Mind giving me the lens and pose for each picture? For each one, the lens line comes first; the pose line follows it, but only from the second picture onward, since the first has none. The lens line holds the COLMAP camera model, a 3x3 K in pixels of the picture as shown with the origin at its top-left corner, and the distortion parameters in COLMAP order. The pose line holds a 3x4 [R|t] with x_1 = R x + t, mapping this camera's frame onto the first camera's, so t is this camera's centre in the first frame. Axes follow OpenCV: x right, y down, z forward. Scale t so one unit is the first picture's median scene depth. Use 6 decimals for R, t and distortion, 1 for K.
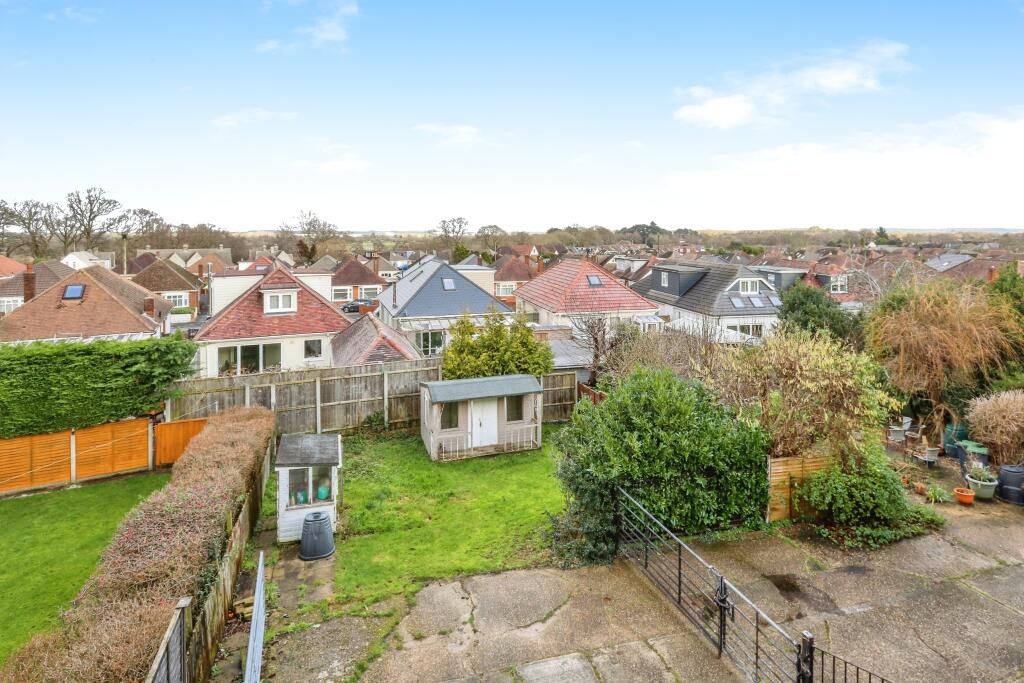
lens RADIAL K [[609.9, 0, 512.0], [0, 609.9, 341.5], [0, 0, 1]] dist [-0.001705, -0.000525]
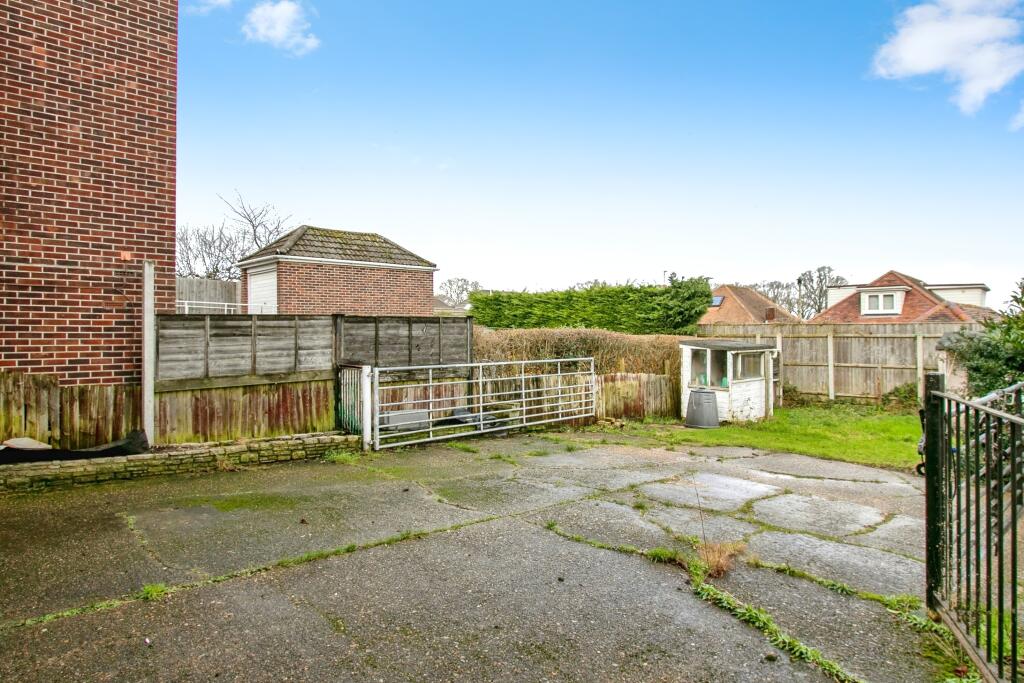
lens RADIAL K [[586.8, 0, 512.0], [0, 586.8, 341.5], [0, 0, 1]] dist [0.003066, 0.001096]
pose [[0.411887, 0.001241, -0.911234, 0.295942], [-0.158888, 0.984778, -0.070478, 0.206581], [0.897276, 0.173813, 0.405814, 0.180500]]
